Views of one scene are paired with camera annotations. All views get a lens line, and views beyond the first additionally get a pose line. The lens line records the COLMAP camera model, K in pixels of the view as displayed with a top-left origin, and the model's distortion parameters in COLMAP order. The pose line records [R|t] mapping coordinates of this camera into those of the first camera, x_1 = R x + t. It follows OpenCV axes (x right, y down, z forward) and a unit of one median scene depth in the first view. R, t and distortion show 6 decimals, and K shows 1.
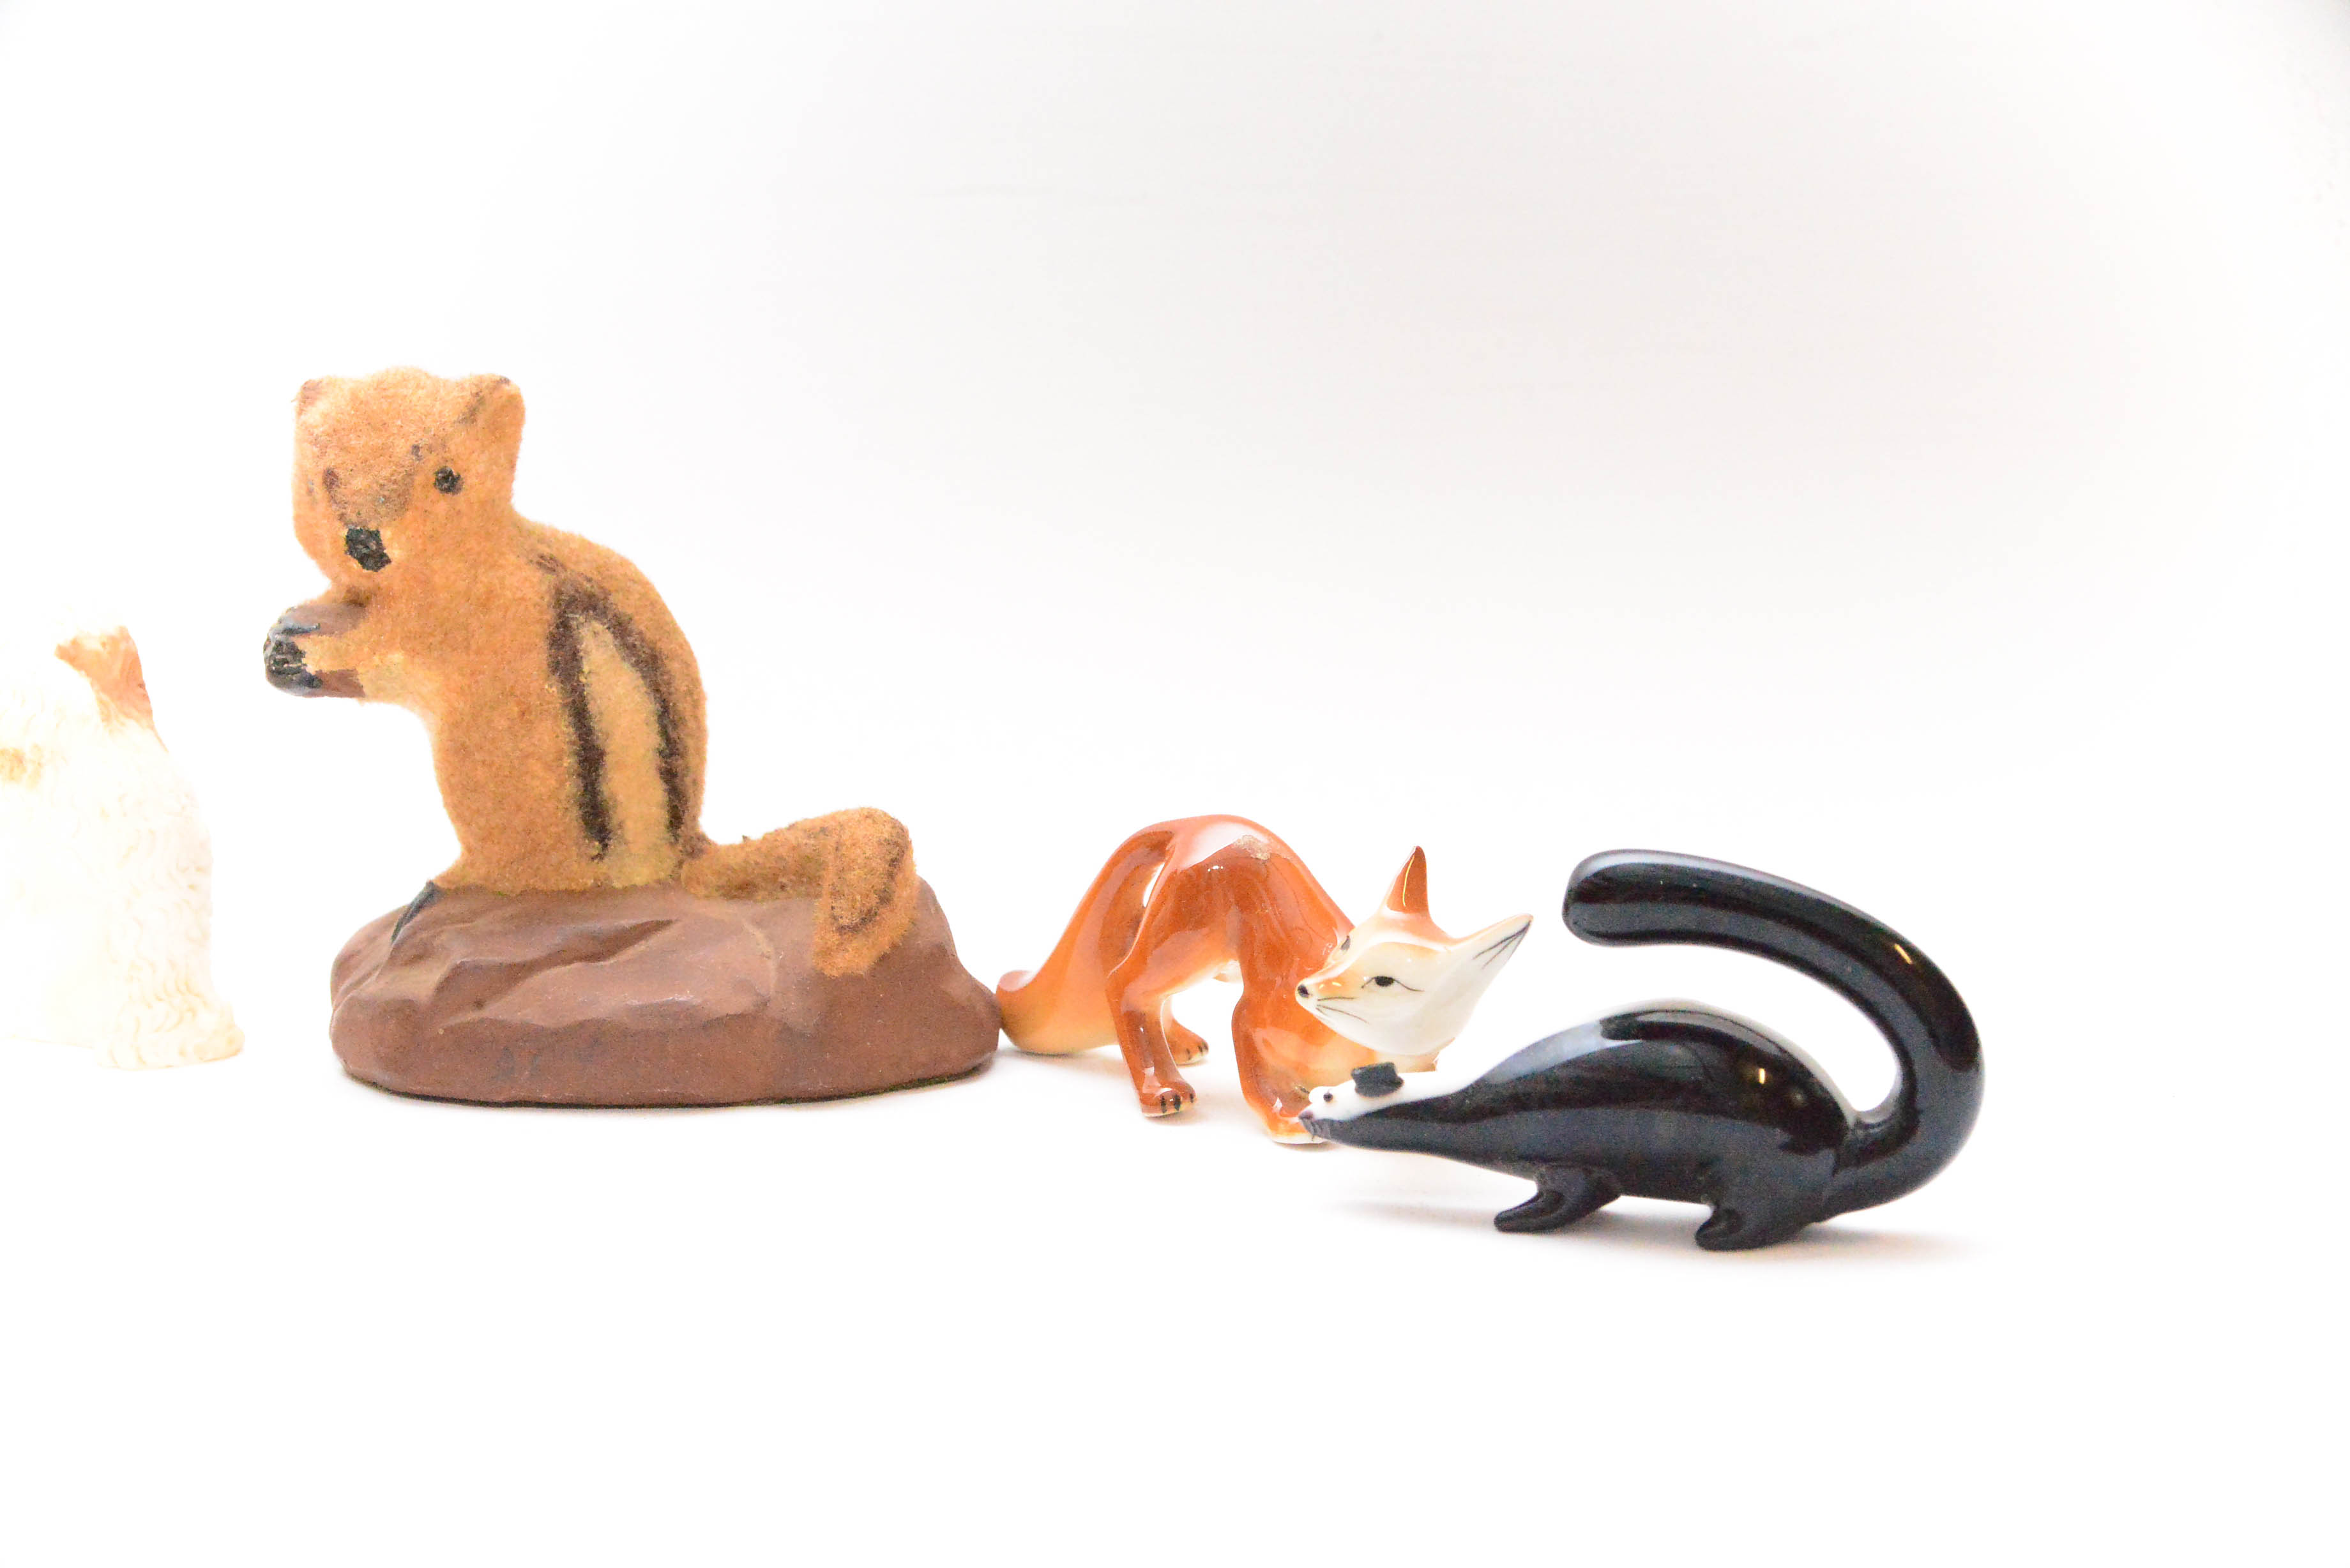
lens RADIAL K [[3519.6, 0, 1178.1], [0, 3519.6, 787.2], [0, 0, 1]] dist [0.040475, 0.000000]
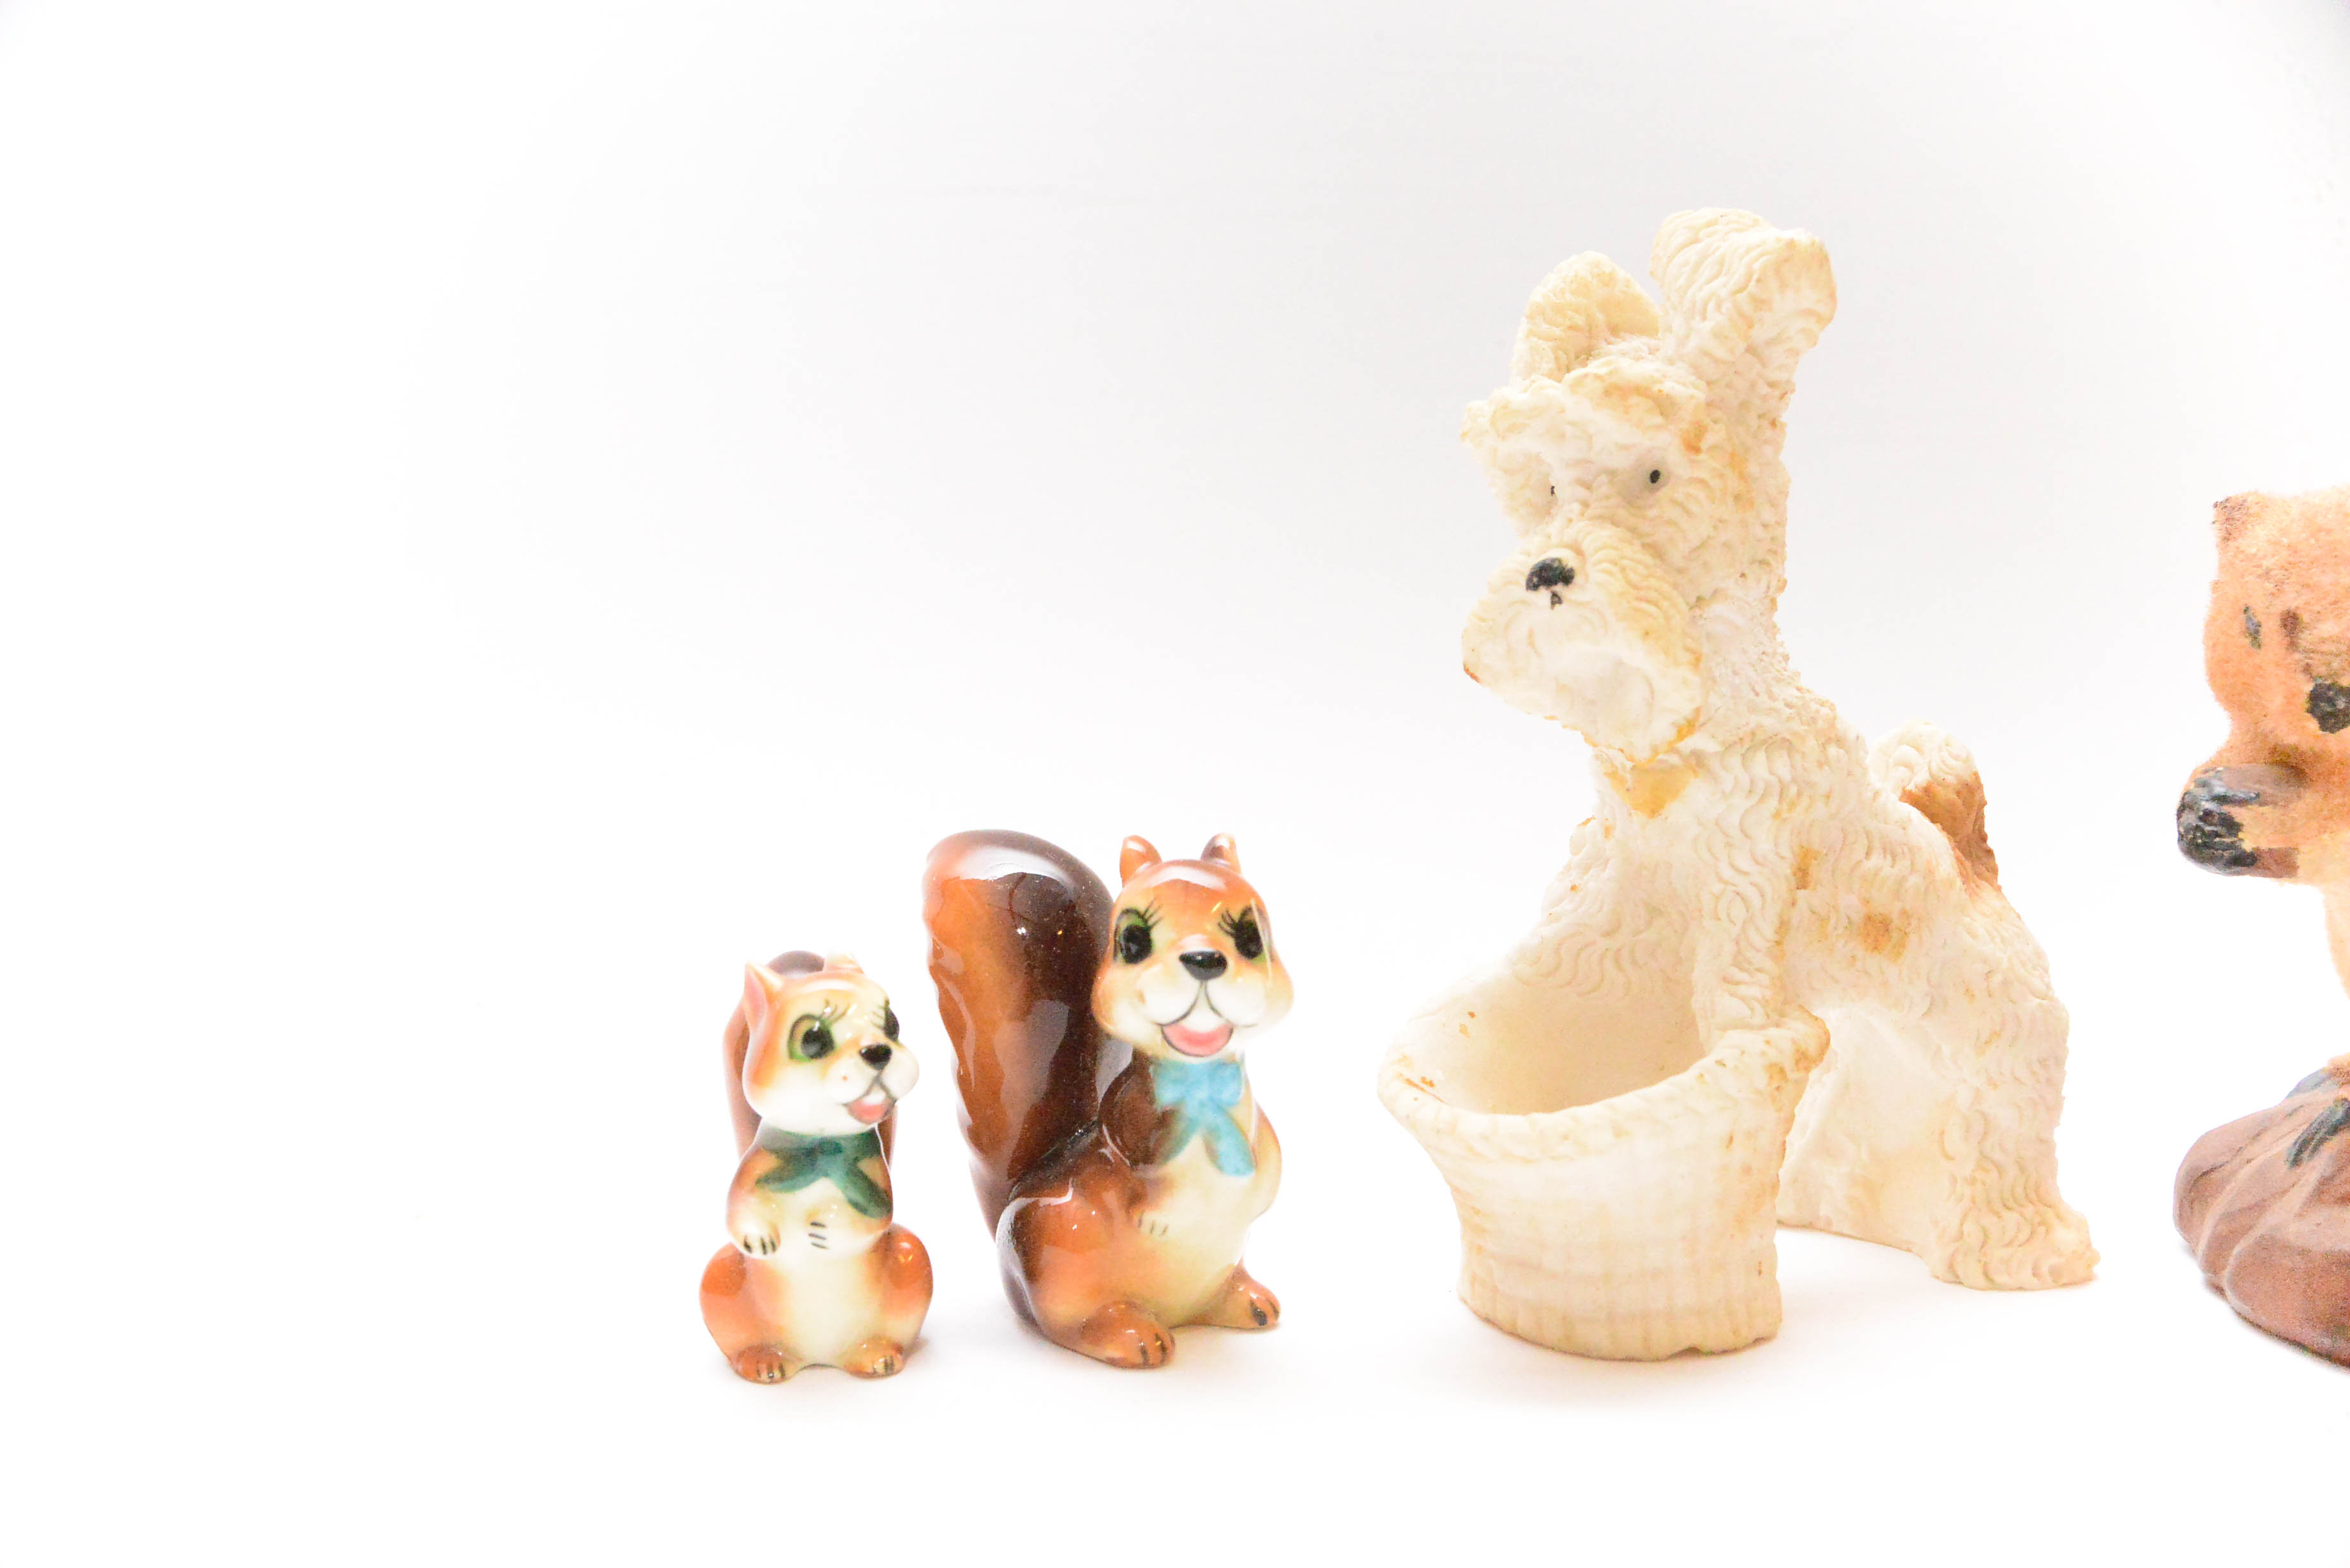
lens RADIAL K [[3519.6, 0, 1166.3], [0, 3519.6, 782.8], [0, 0, 1]] dist [0.040475, 0.000000]
pose [[0.950969, 0.054938, -0.304368, -0.236379], [-0.054690, 0.998460, 0.009346, -0.042413], [0.304413, 0.007758, 0.952509, 0.117499]]
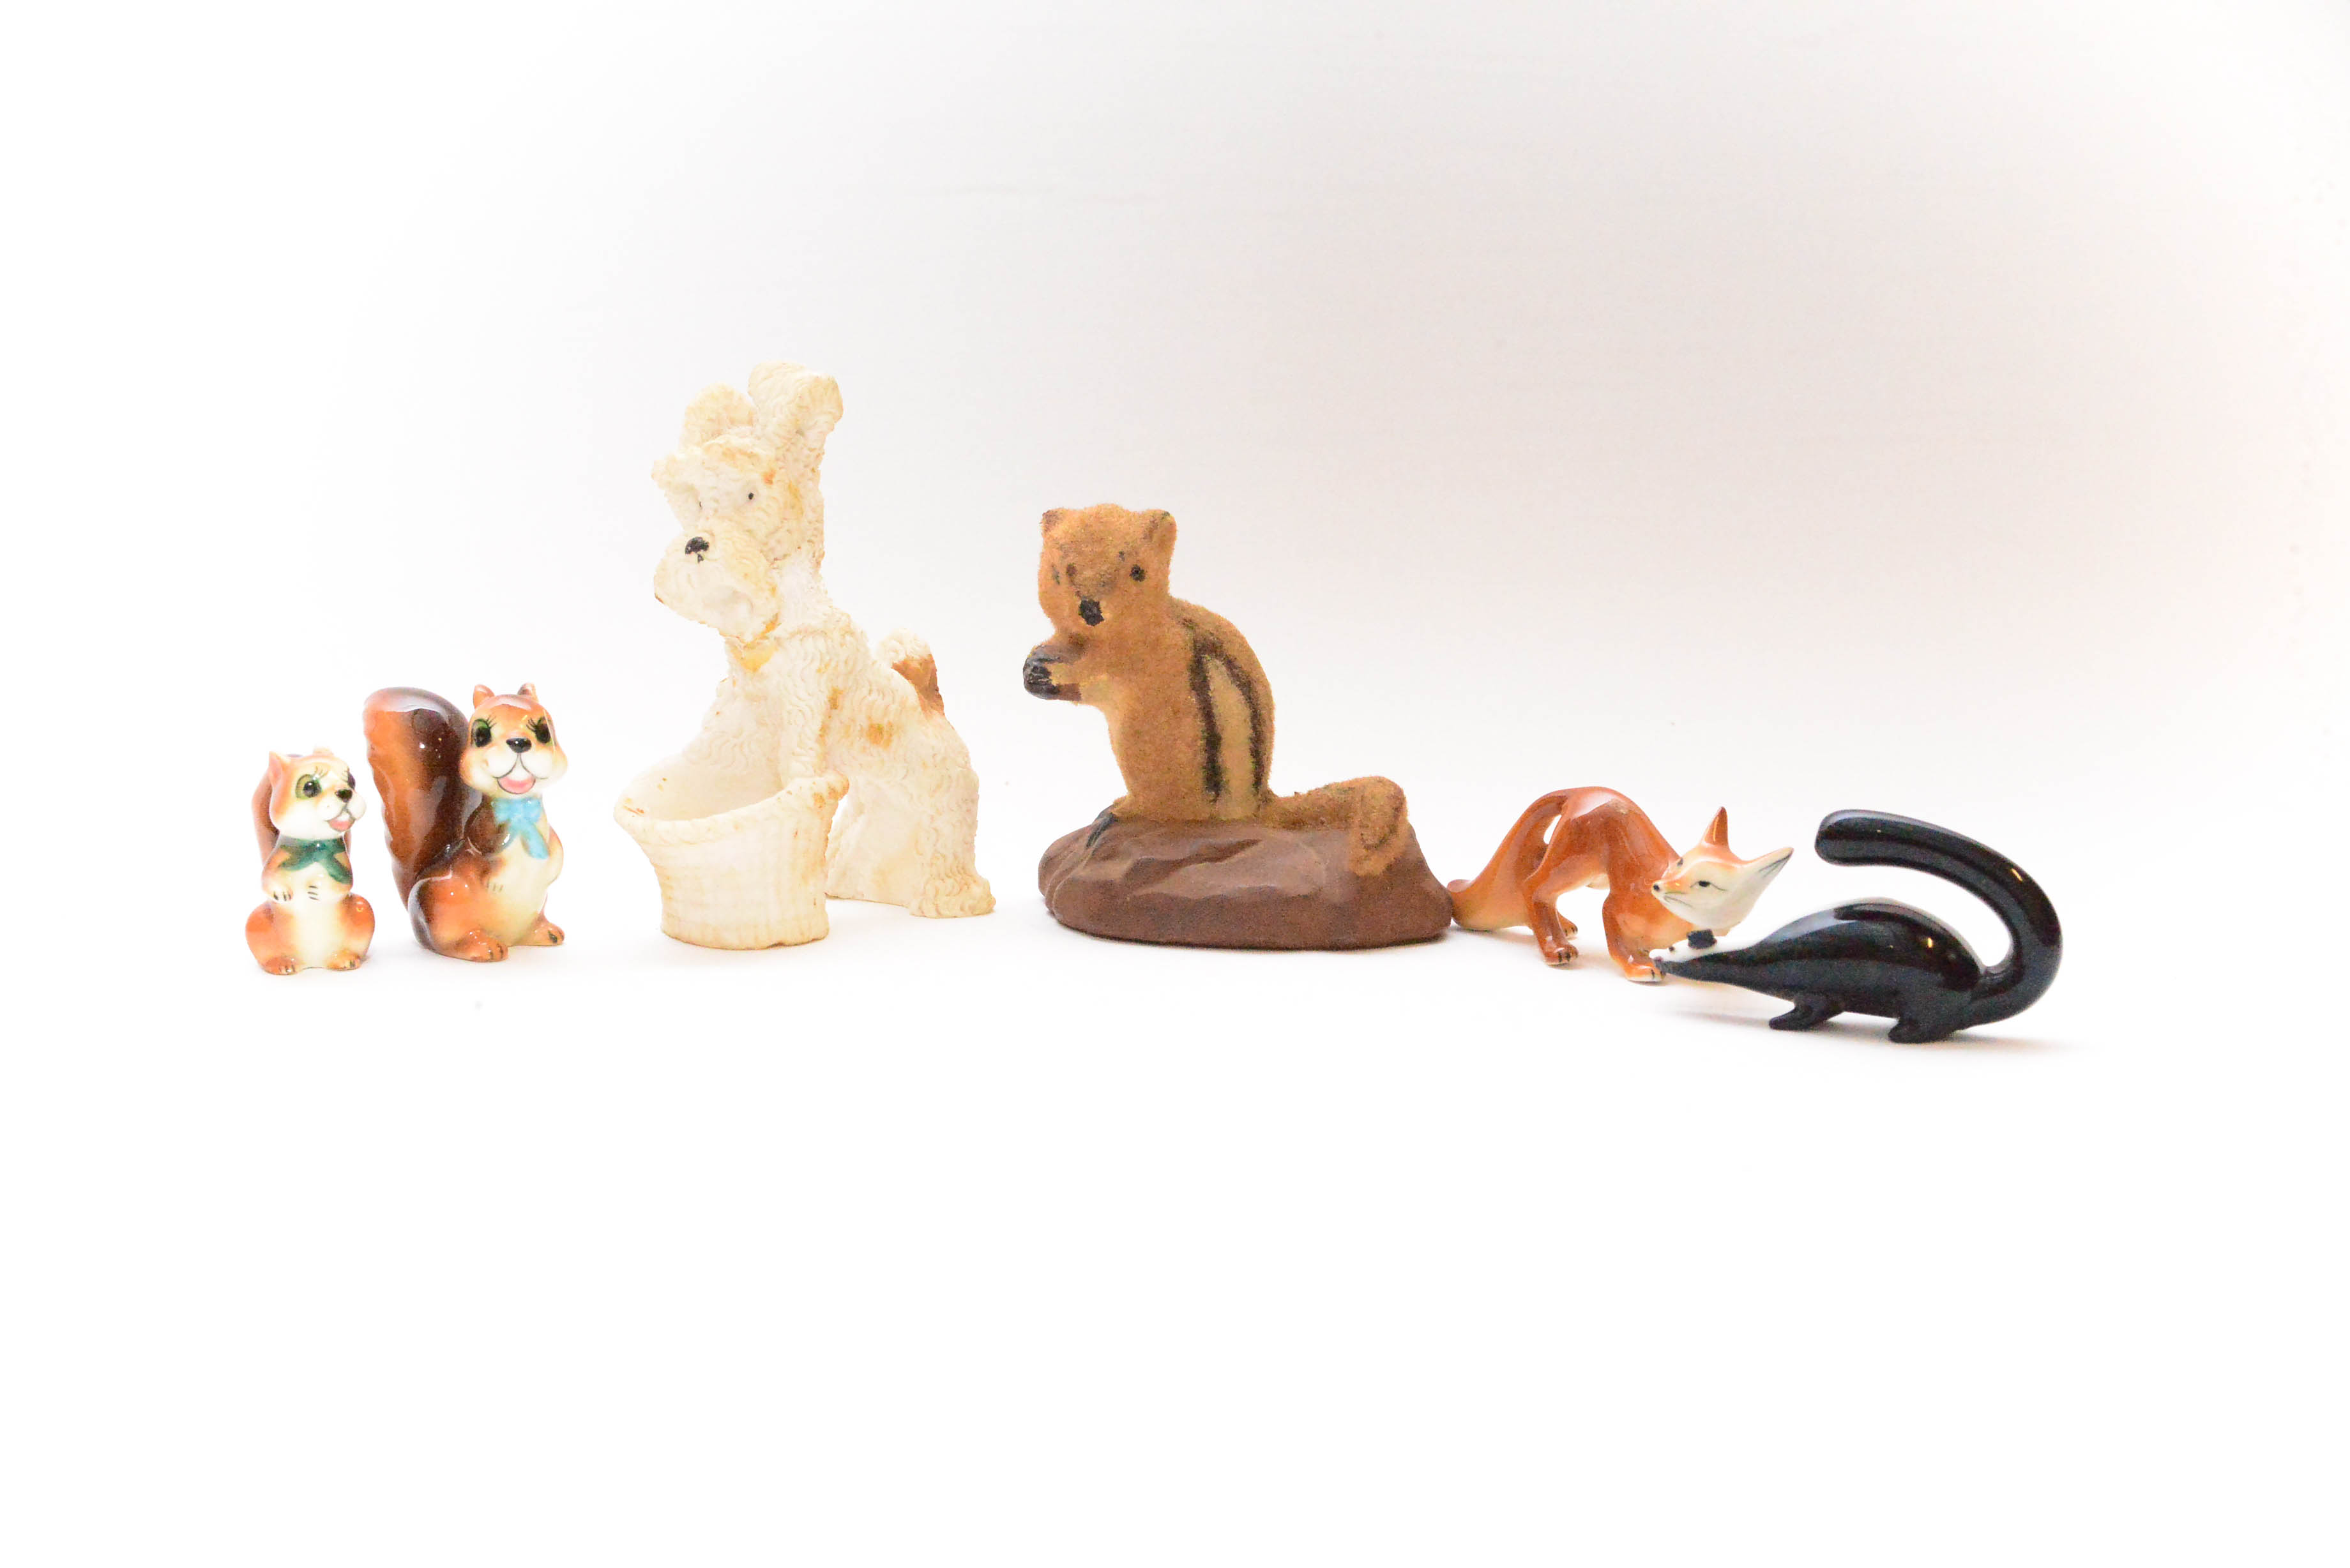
lens RADIAL K [[2868.7, 0, 1174.2], [0, 2868.7, 776.7], [0, 0, 1]] dist [0.032657, 0.000000]
pose [[0.996819, 0.032948, -0.072569, -0.088030], [-0.033694, 0.999391, -0.009076, 0.022039], [0.072225, 0.011492, 0.997322, -0.364386]]
